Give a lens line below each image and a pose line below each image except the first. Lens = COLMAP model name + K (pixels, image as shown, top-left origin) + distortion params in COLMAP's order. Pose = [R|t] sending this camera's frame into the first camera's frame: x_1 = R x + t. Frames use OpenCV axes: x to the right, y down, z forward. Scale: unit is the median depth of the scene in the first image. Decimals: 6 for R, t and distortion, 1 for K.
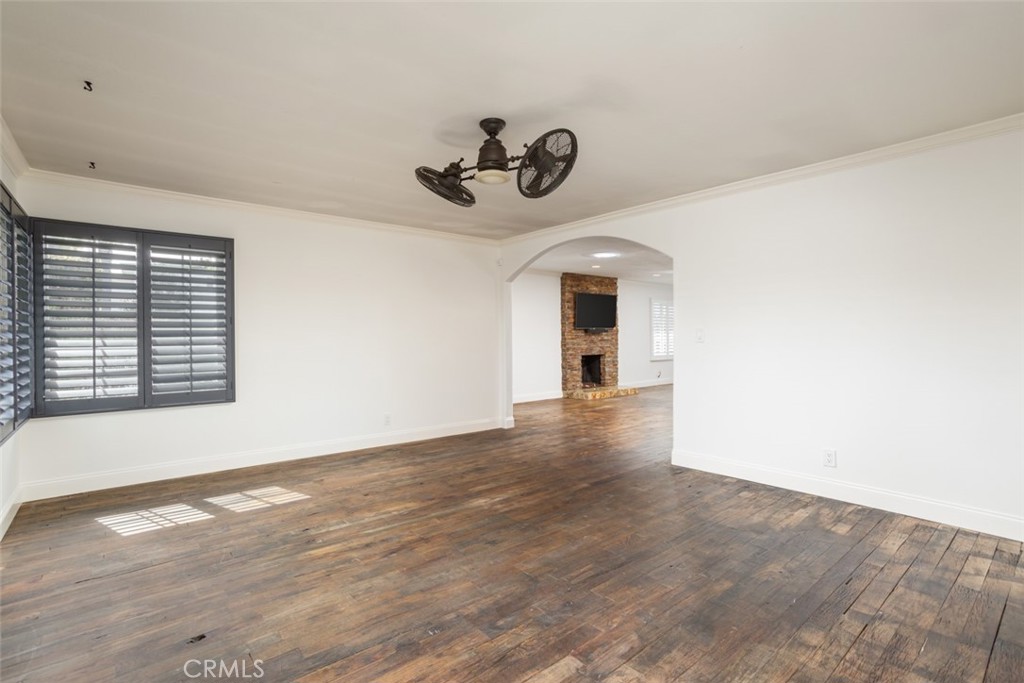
lens RADIAL K [[487.5, 0, 510.4], [0, 487.5, 338.2], [0, 0, 1]] dist [-0.025074, 0.006136]
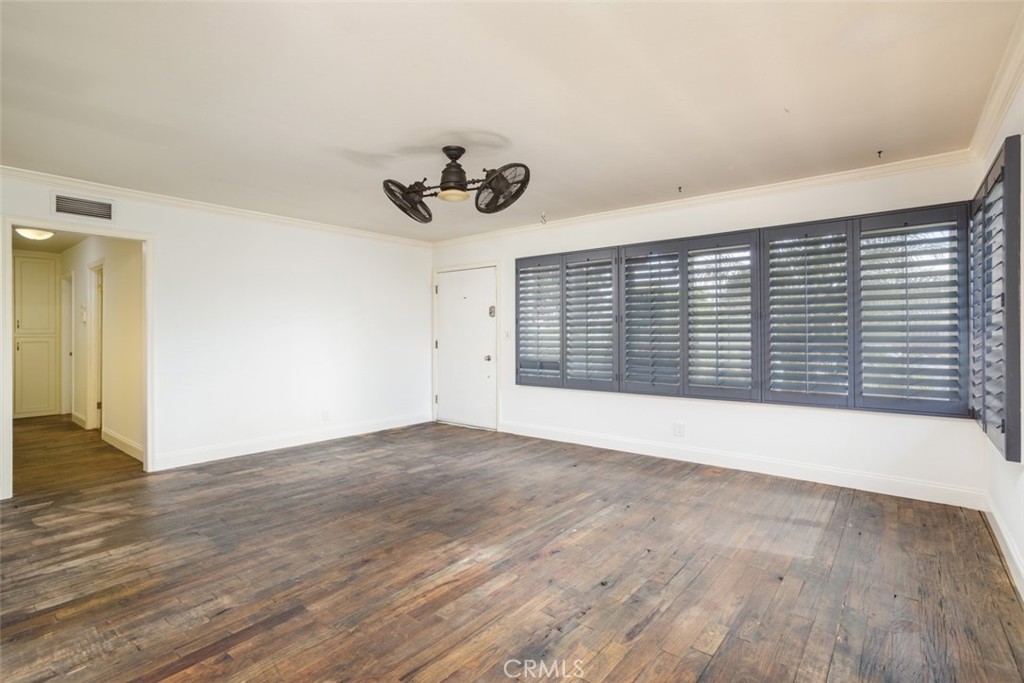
lens RADIAL K [[487.5, 0, 517.7], [0, 487.5, 334.2], [0, 0, 1]] dist [-0.025074, 0.006136]
pose [[-0.980023, 0.009359, -0.198666, 0.042614], [0.007758, 0.999931, 0.008837, -0.012829], [0.198735, 0.007119, -0.980027, 1.945589]]
